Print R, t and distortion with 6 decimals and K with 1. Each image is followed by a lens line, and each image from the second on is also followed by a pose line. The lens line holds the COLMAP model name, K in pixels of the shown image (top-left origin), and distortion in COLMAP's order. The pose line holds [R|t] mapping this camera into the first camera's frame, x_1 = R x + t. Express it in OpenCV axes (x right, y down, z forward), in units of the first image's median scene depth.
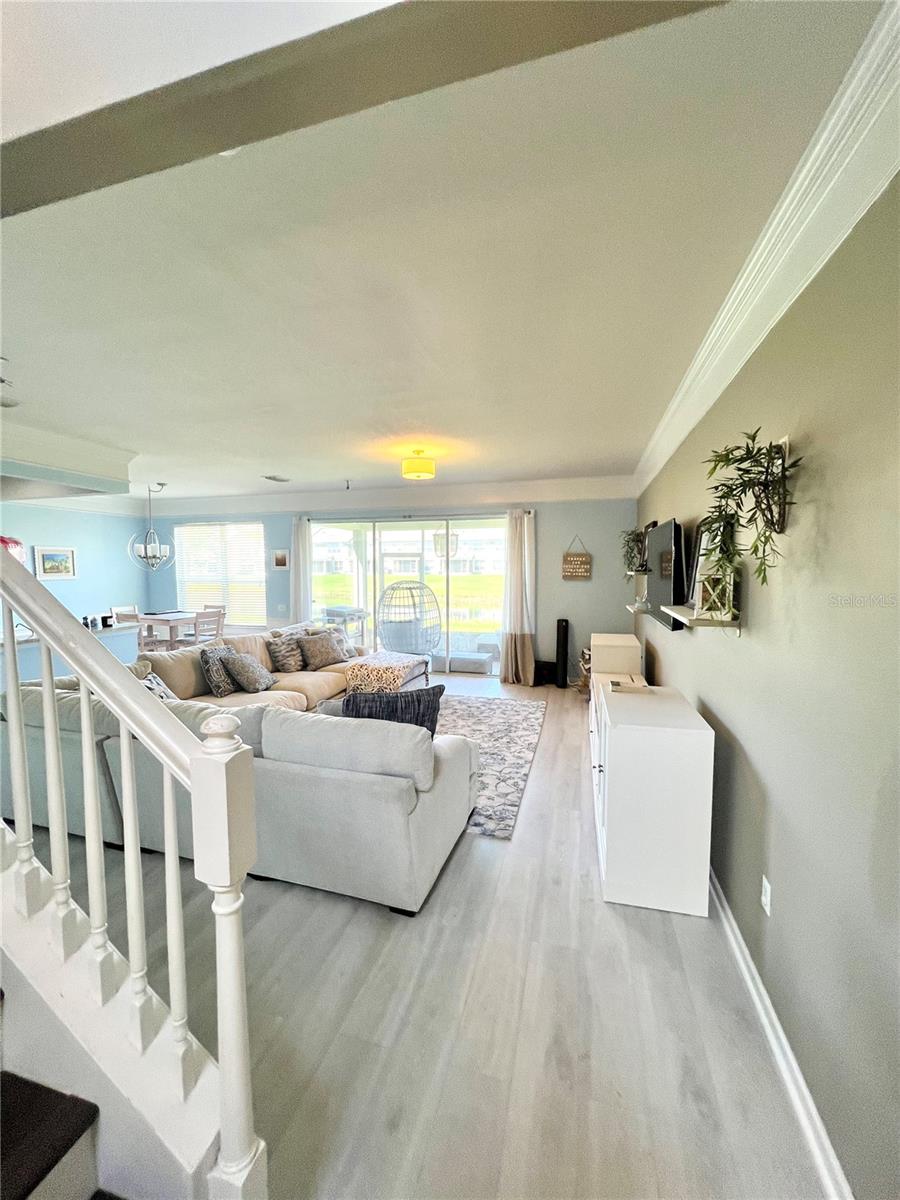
lens RADIAL K [[475.3, 0, 450.0], [0, 475.3, 600.0], [0, 0, 1]] dist [0.001194, -0.002561]
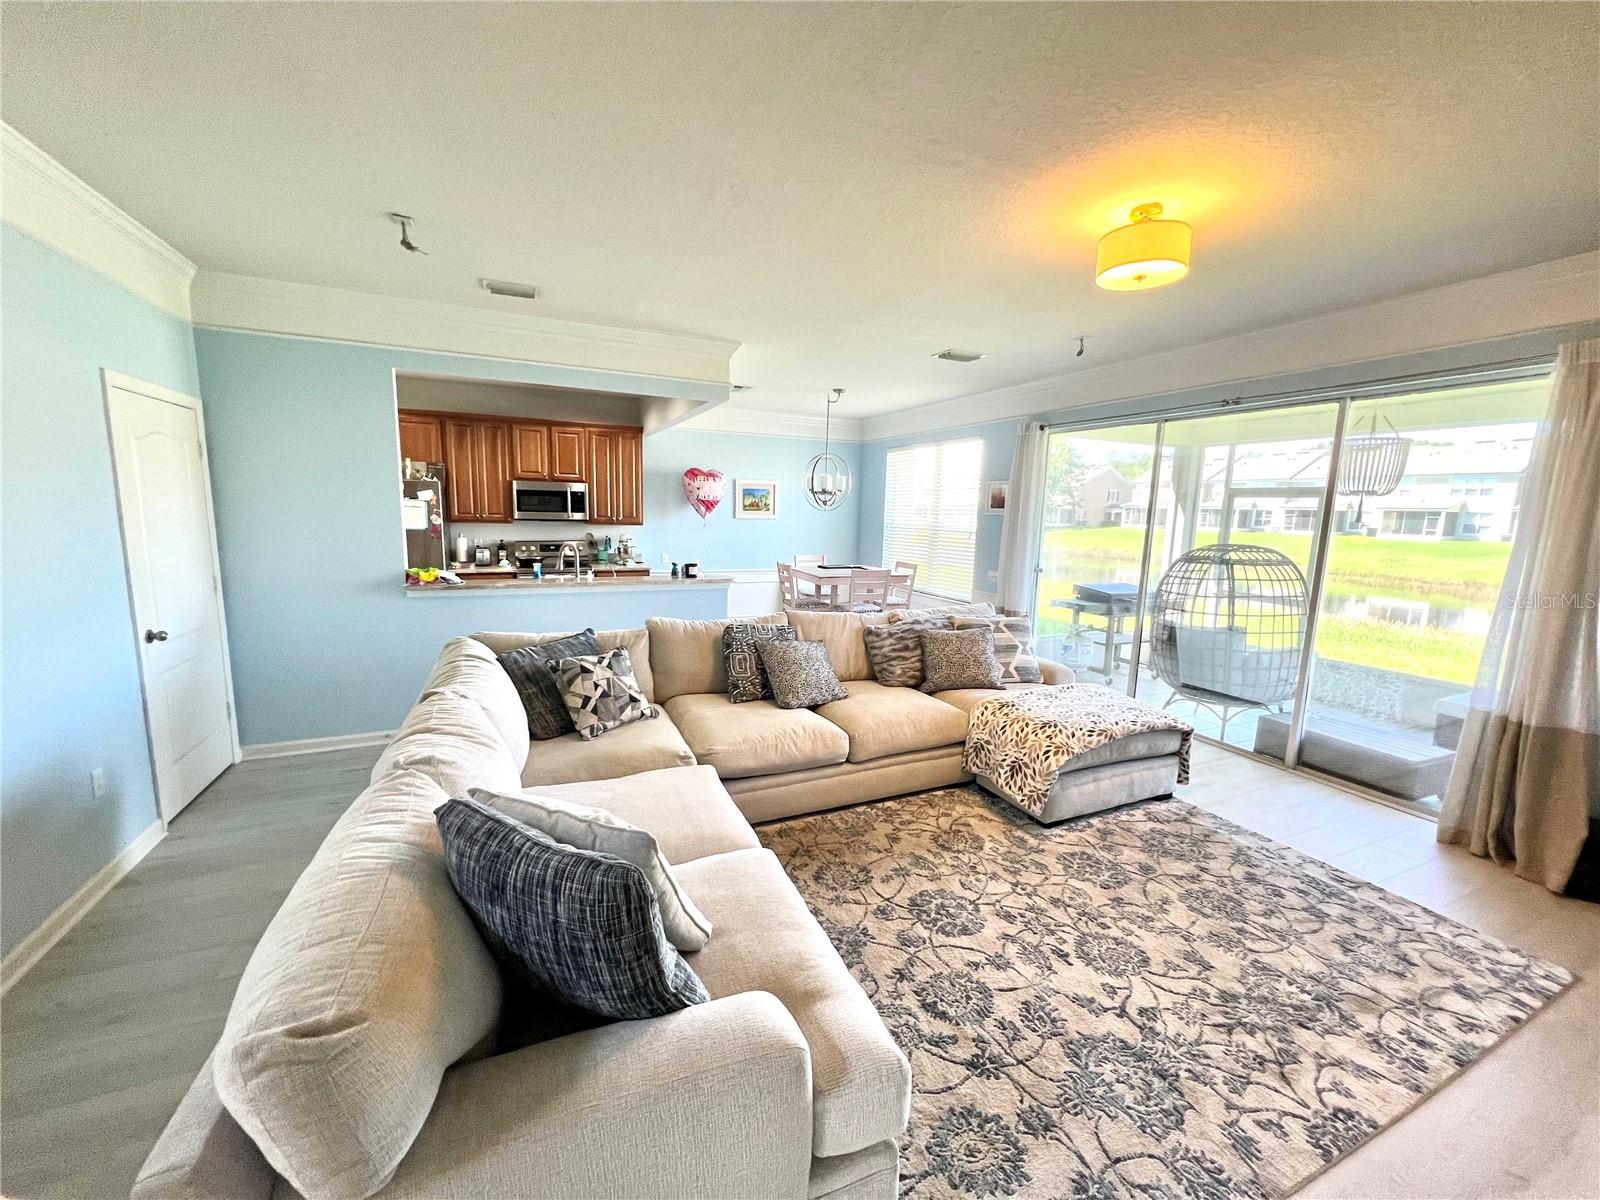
lens RADIAL K [[633.7, 0, 805.7], [0, 633.7, 605.3], [0, 0, 1]] dist [0.001194, -0.002561]
pose [[0.647899, 0.133818, -0.749880, 0.164055], [-0.080565, 0.990964, 0.107232, -0.021272], [0.757454, -0.009062, 0.652826, 0.396422]]
